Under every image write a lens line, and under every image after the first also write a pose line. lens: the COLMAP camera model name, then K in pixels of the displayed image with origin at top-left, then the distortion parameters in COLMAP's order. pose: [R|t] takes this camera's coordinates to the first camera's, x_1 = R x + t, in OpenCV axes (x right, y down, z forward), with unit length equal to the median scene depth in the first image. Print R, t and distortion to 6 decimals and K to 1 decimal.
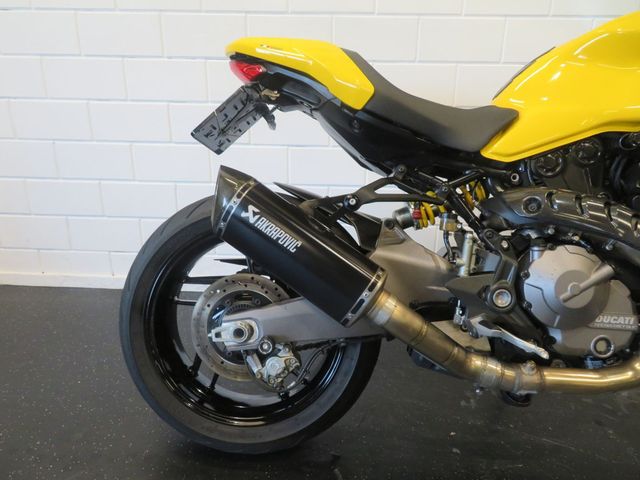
lens RADIAL K [[468.2, 0, 320.0], [0, 468.2, 240.0], [0, 0, 1]] dist [-0.001417, -0.002209]
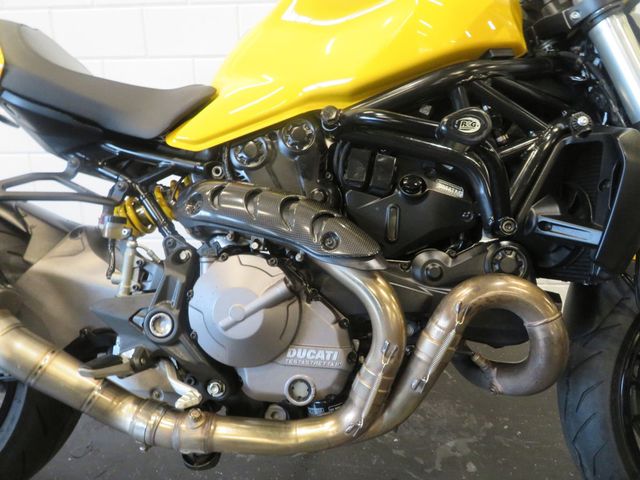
lens RADIAL K [[462.3, 0, 320.0], [0, 462.3, 240.0], [0, 0, 1]] dist [-0.003185, 0.001227]
pose [[0.998842, -0.010170, -0.047014, 0.656313], [0.007775, 0.998676, -0.050847, 0.024991], [0.047469, 0.050423, 0.997599, 0.244989]]
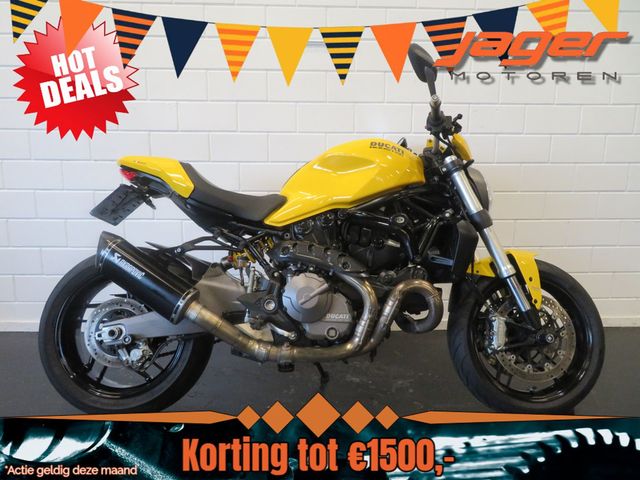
lens RADIAL K [[468.2, 0, 320.0], [0, 468.2, 240.0], [0, 0, 1]] dist [-0.001417, -0.002209]
pose [[0.997785, -0.019430, 0.063628, 0.448934], [0.029127, 0.987449, -0.155227, 0.153763], [-0.059814, 0.156736, 0.985828, -0.691993]]
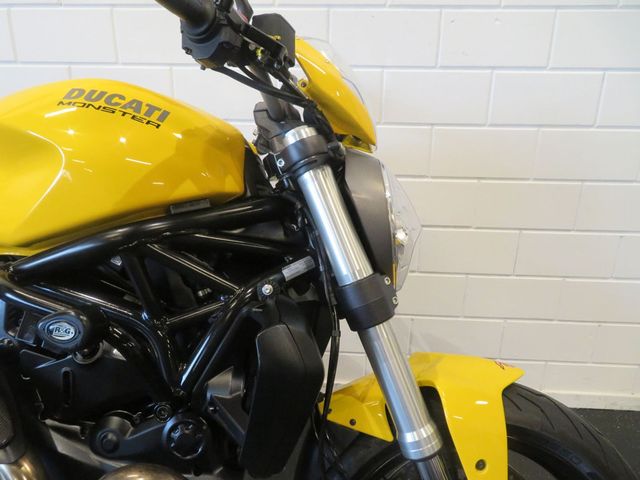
lens RADIAL K [[449.5, 0, 320.0], [0, 449.5, 240.0], [0, 0, 1]] dist [-0.001854, -0.000508]
pose [[0.998648, 0.023363, -0.046441, 1.129437], [-0.024410, 0.999458, -0.022100, -0.249052], [0.045899, 0.023203, 0.998677, 0.345161]]
